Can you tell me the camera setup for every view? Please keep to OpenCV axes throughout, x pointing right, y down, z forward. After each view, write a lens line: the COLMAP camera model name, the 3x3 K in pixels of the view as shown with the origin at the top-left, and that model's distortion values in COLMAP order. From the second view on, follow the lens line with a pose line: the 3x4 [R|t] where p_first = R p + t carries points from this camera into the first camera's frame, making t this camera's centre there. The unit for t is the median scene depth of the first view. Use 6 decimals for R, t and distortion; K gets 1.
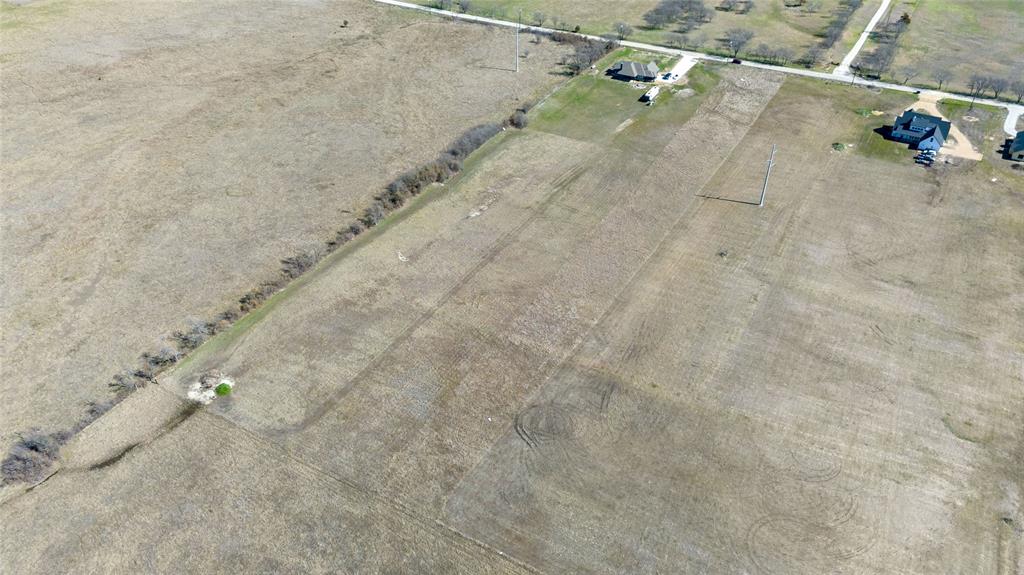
lens RADIAL K [[751.8, 0, 514.6], [0, 751.8, 285.4], [0, 0, 1]] dist [0.065982, -0.060320]
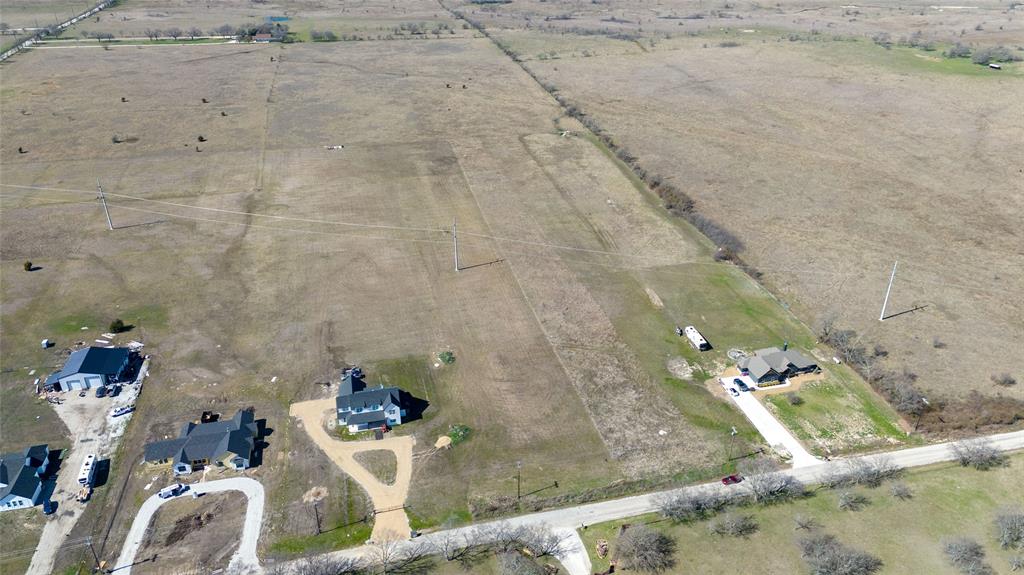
lens RADIAL K [[751.8, 0, 512.2], [0, 751.8, 296.6], [0, 0, 1]] dist [0.065982, -0.060320]
pose [[-0.723897, 0.343485, -0.598324, 0.931979], [-0.405704, 0.489511, 0.771870, -0.970122], [0.558011, 0.801497, -0.215002, 1.287843]]
